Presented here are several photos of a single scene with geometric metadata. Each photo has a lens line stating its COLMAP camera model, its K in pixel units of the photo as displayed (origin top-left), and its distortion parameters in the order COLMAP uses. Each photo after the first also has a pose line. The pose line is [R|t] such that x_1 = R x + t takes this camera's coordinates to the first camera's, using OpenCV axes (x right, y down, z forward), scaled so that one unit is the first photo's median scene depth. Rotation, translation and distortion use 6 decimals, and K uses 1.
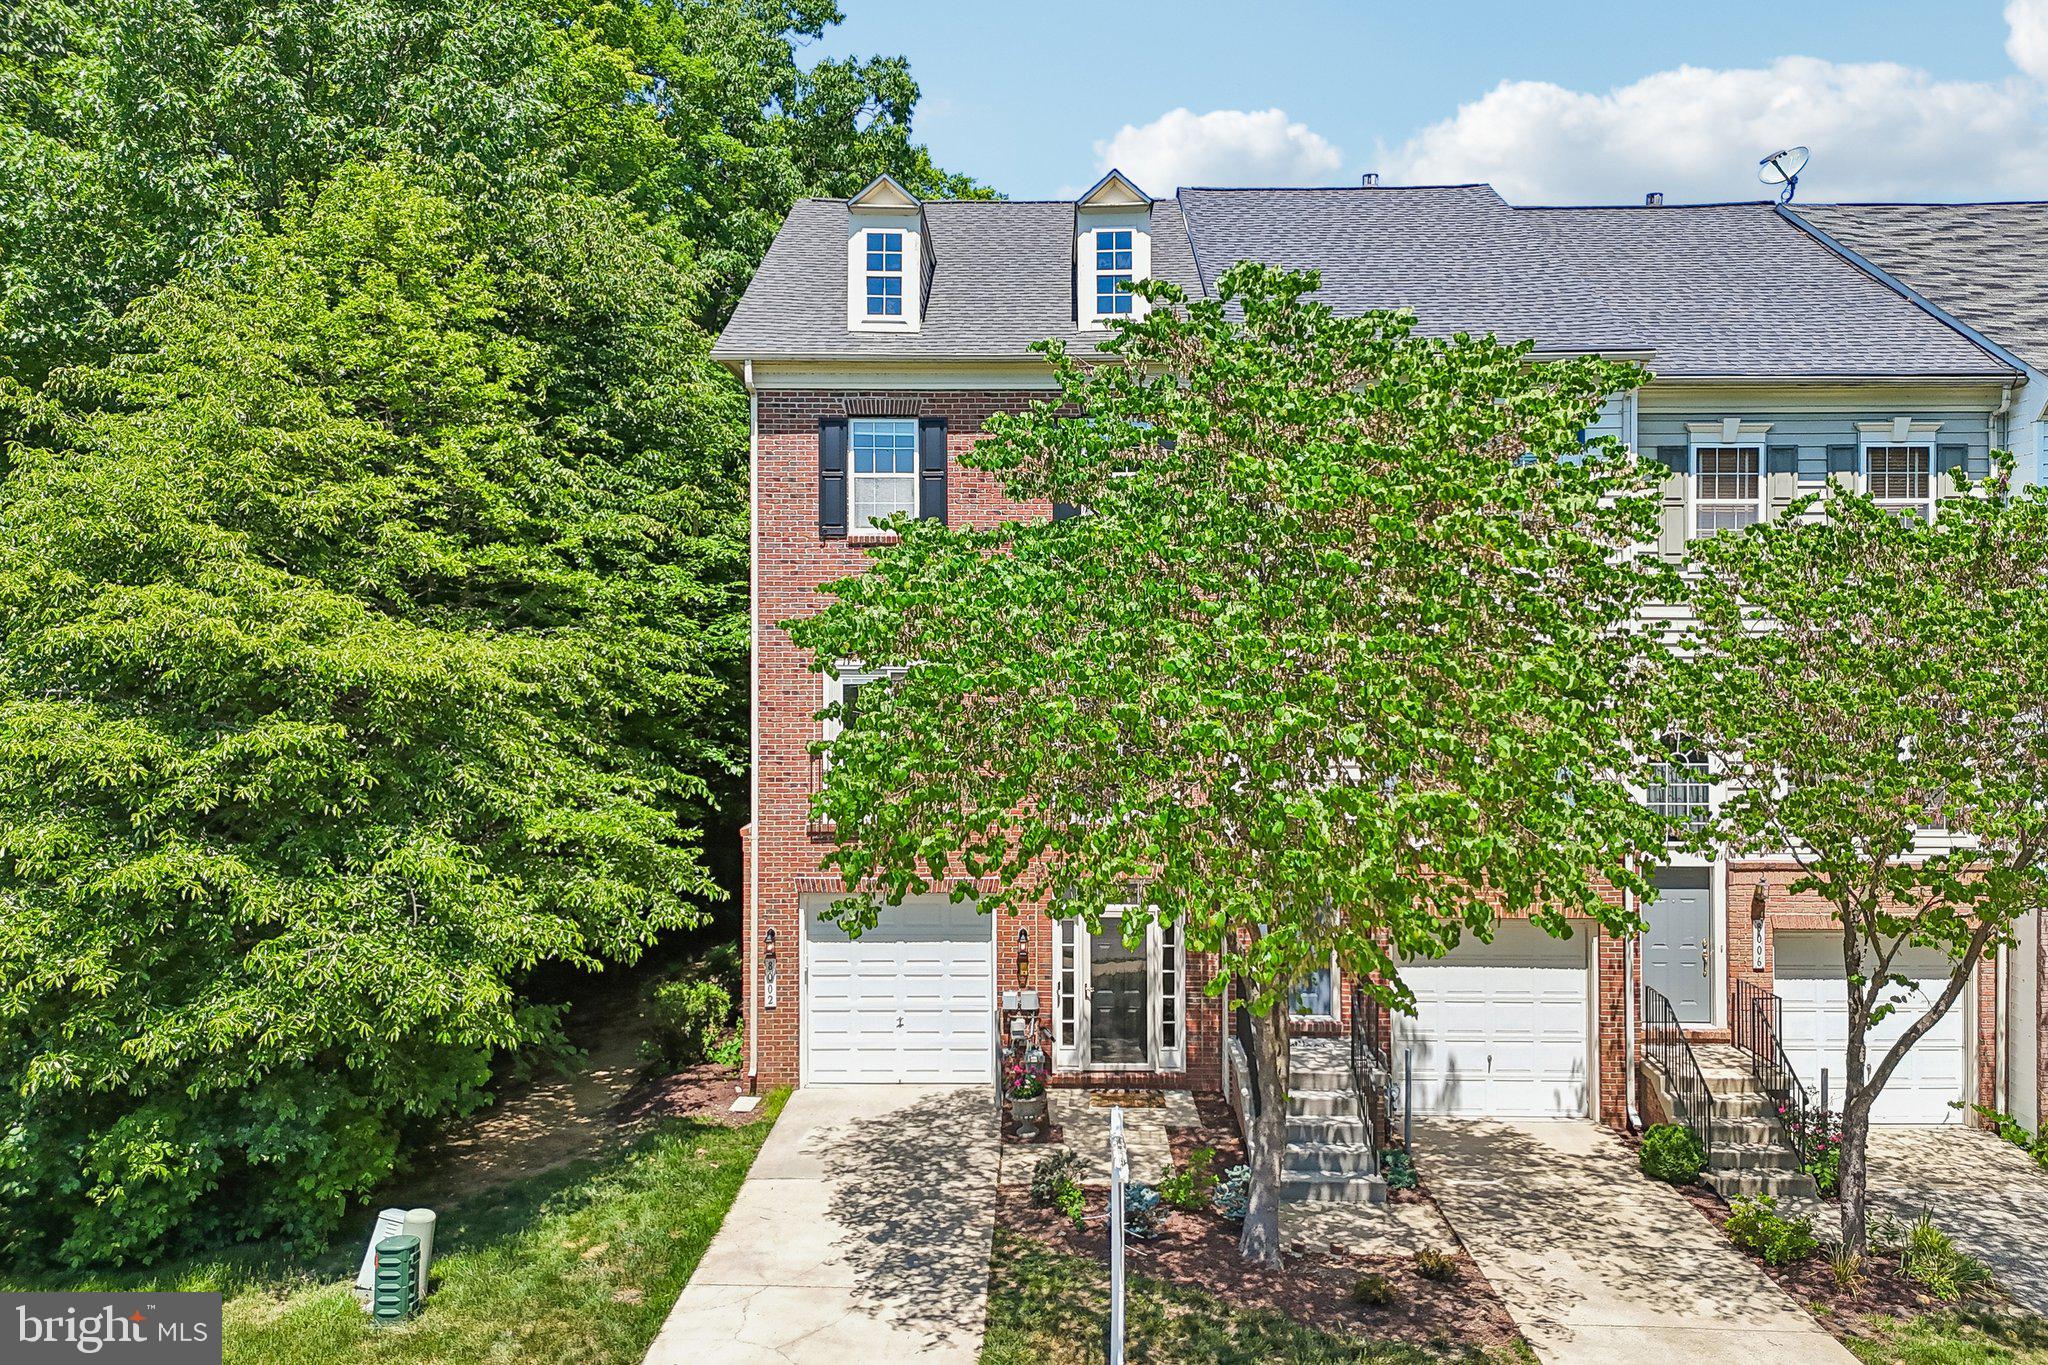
lens RADIAL K [[1503.1, 0, 1005.3], [0, 1503.1, 701.4], [0, 0, 1]] dist [0.070680, -0.082088]
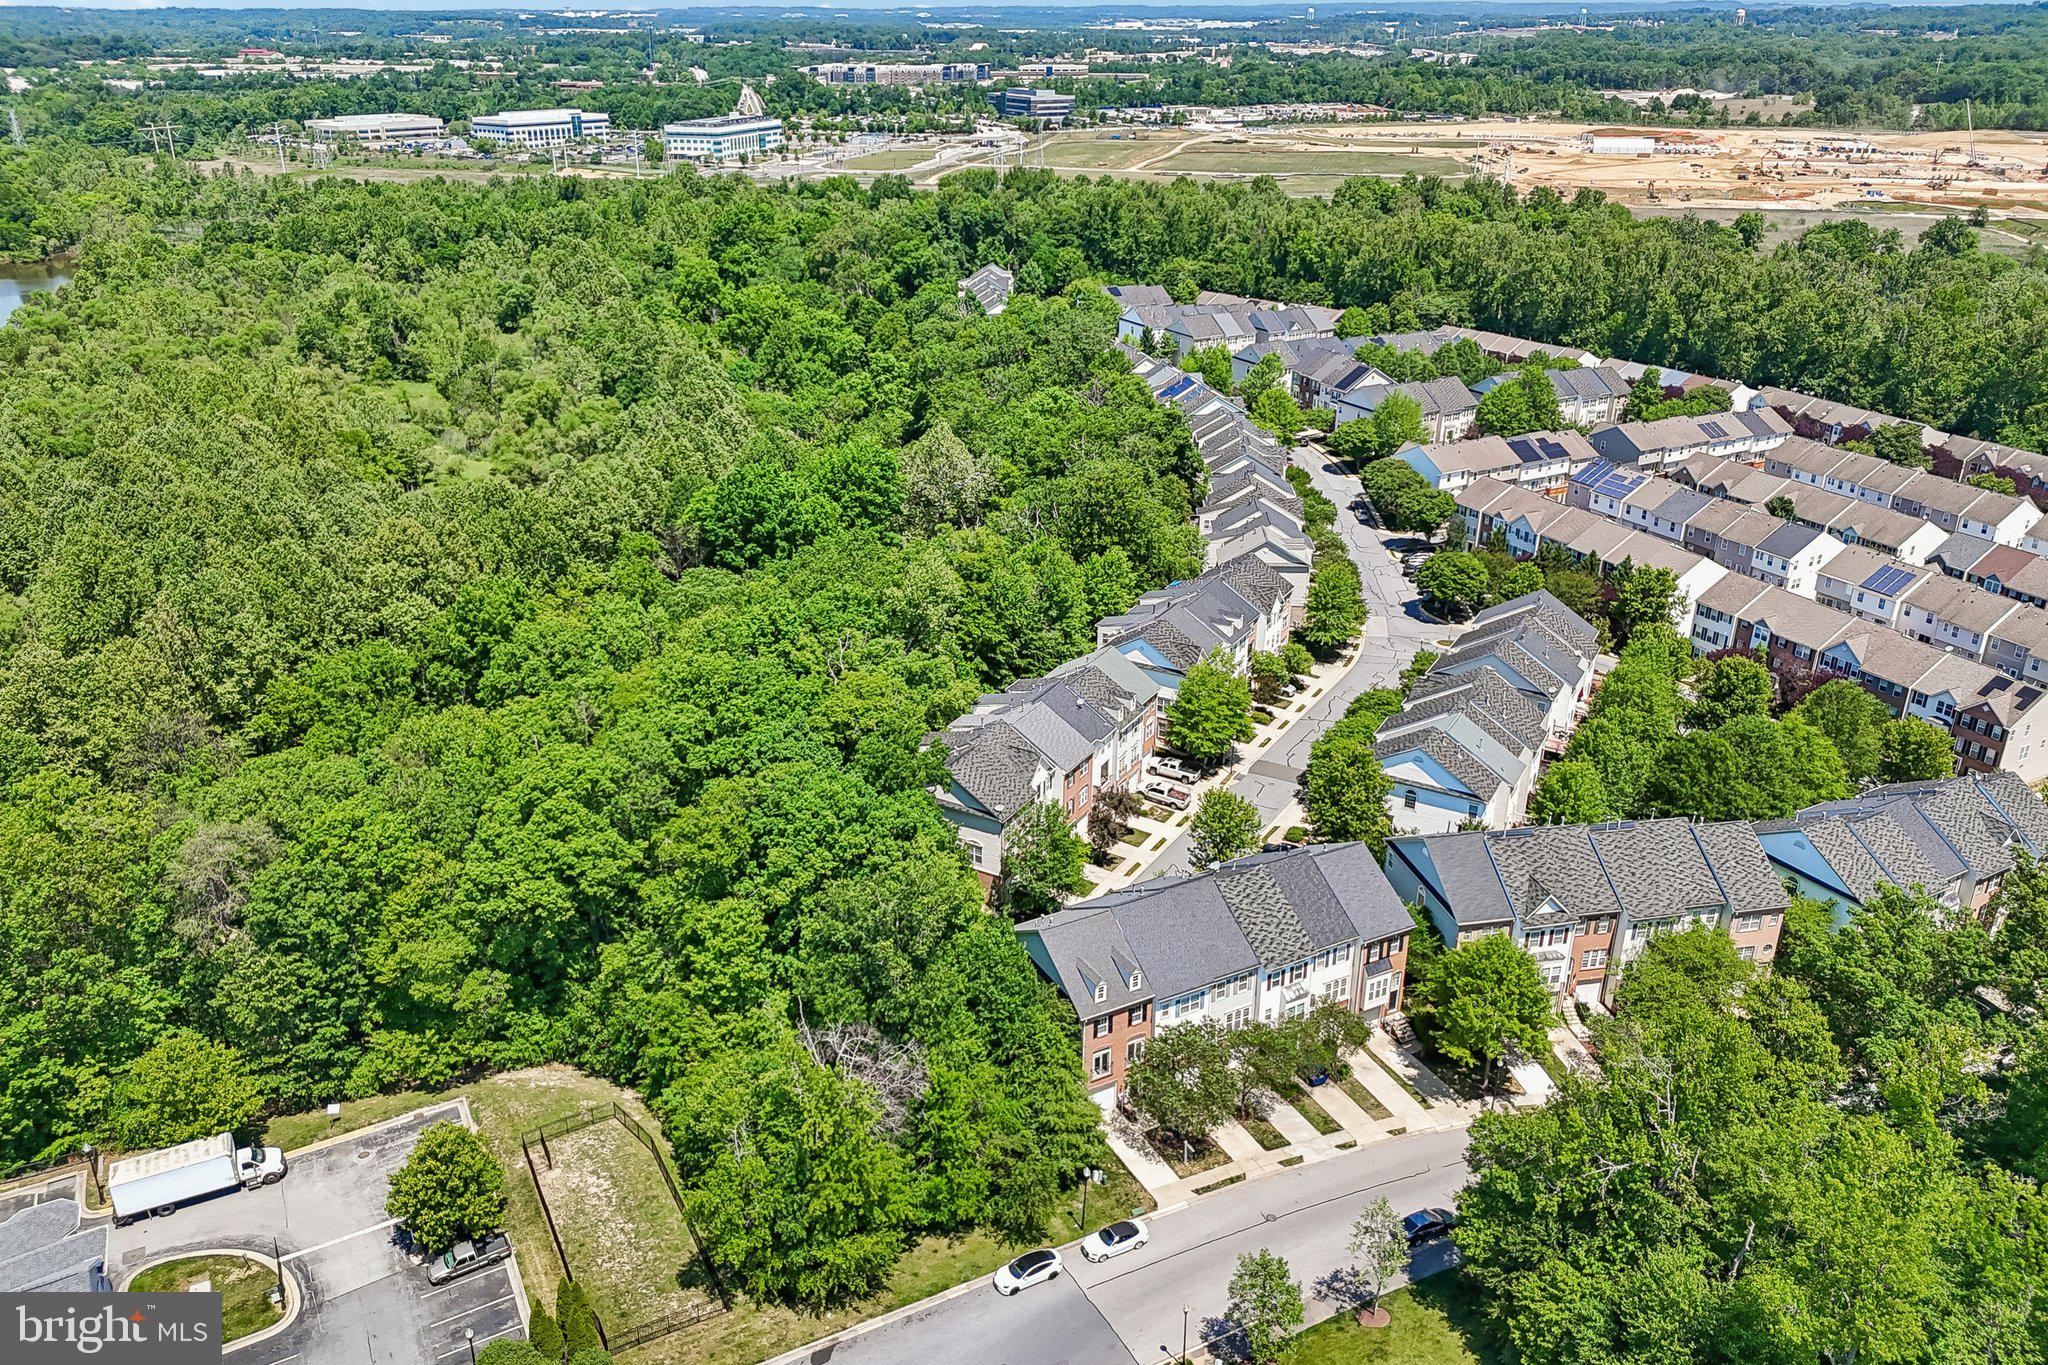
lens RADIAL K [[1503.1, 0, 968.8], [0, 1503.1, 671.1], [0, 0, 1]] dist [0.070680, -0.082088]
pose [[0.879484, -0.193587, 0.434778, -2.938377], [0.014576, 0.924064, 0.381959, -3.823462], [-0.475705, -0.329589, 0.815522, -3.188811]]
